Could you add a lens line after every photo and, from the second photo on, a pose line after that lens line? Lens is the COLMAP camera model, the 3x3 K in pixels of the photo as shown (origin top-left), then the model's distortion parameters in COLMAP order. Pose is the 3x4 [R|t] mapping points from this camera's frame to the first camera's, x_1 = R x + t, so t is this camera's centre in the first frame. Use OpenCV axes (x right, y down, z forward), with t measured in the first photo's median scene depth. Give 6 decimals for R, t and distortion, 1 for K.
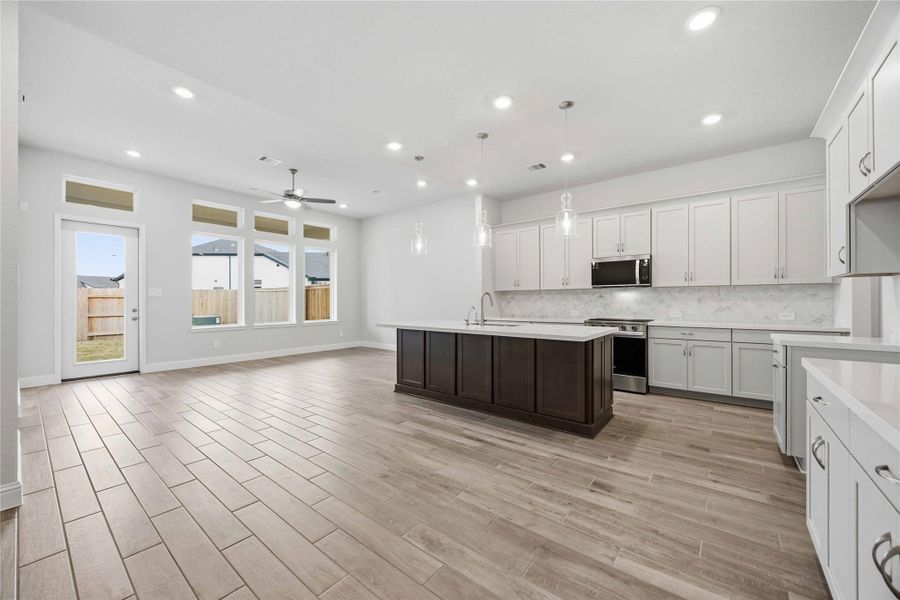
lens RADIAL K [[344.2, 0, 448.0], [0, 344.2, 299.0], [0, 0, 1]] dist [0.000597, 0.000052]
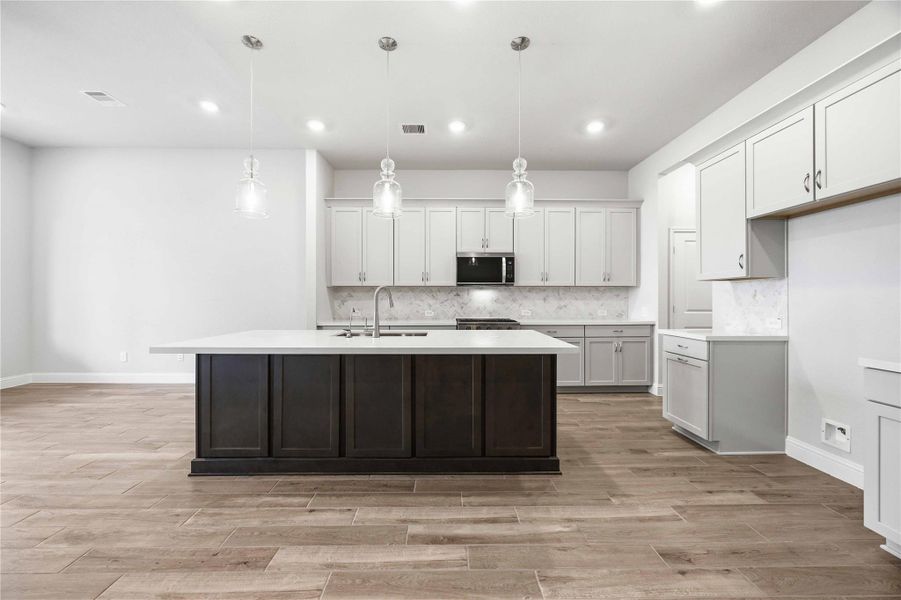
lens RADIAL K [[341.6, 0, 446.7], [0, 341.6, 298.4], [0, 0, 1]] dist [-0.001783, -0.000009]
pose [[0.773794, 0.004369, 0.633422, -0.187327], [-0.005387, 0.999985, -0.000317, 0.002937], [-0.633414, -0.003167, 0.773806, 0.373782]]
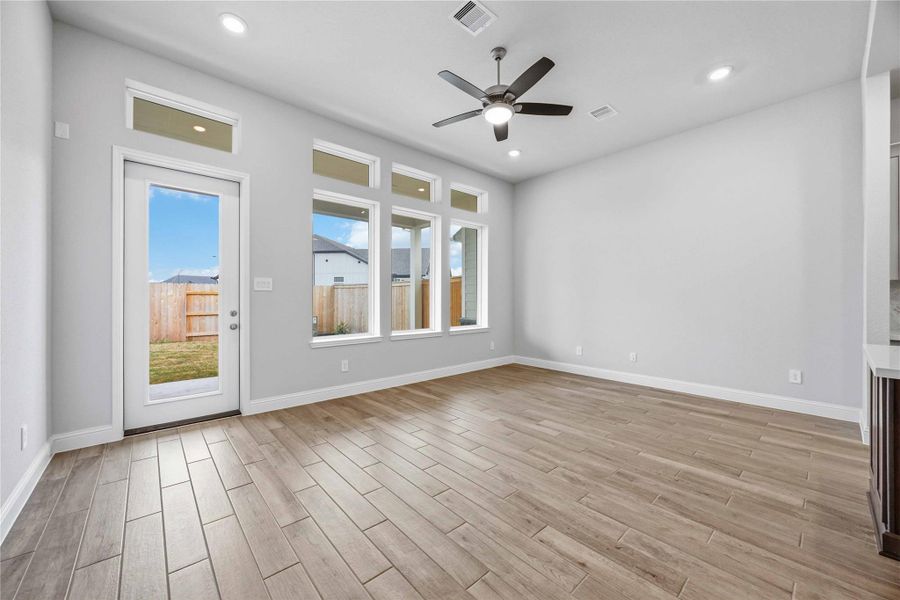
lens RADIAL K [[340.0, 0, 450.7], [0, 340.0, 296.7], [0, 0, 1]] dist [-0.005768, 0.000022]
pose [[0.986986, 0.002125, -0.160790, -0.553244], [-0.002204, 0.999998, -0.000314, 0.003009], [0.160789, 0.000664, 0.986989, 0.597351]]
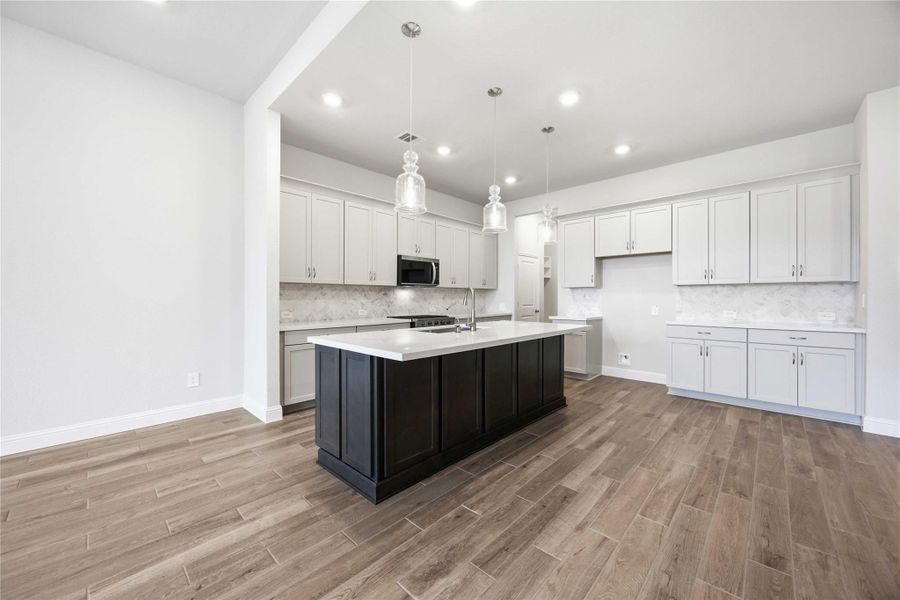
lens RADIAL K [[344.2, 0, 448.0], [0, 344.2, 299.0], [0, 0, 1]] dist [0.000597, 0.000052]
pose [[0.079830, 0.000758, 0.996808, -0.601458], [-0.005409, 0.999985, -0.000327, 0.006559], [-0.996794, -0.005366, 0.079833, 0.894761]]
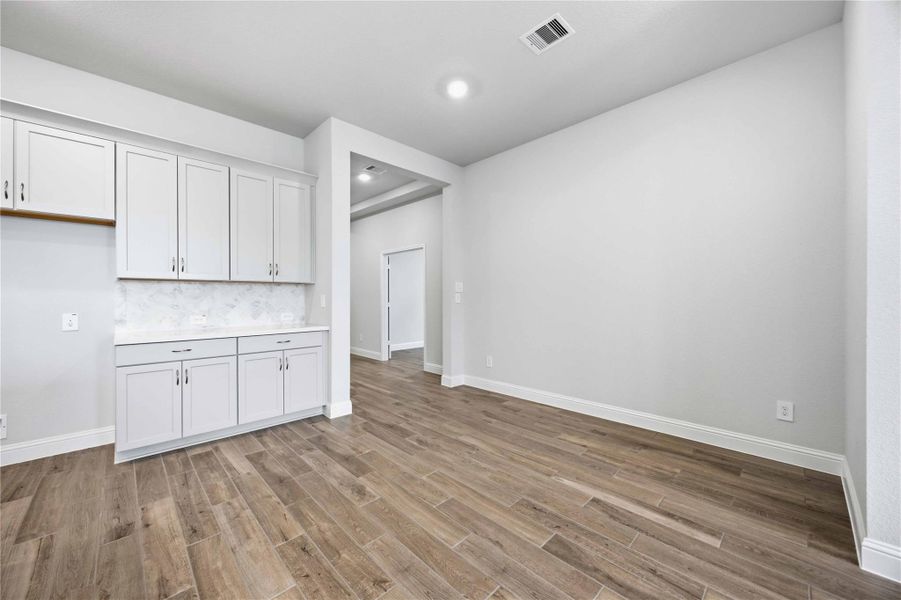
lens RADIAL K [[344.6, 0, 448.5], [0, 344.6, 299.0], [0, 0, 1]] dist [0.000597, 0.000052]
pose [[-0.992038, 0.005536, 0.125816, -0.205328], [0.005493, 0.999985, -0.000688, 0.002773], [-0.125818, 0.000008, -0.992053, 0.846522]]
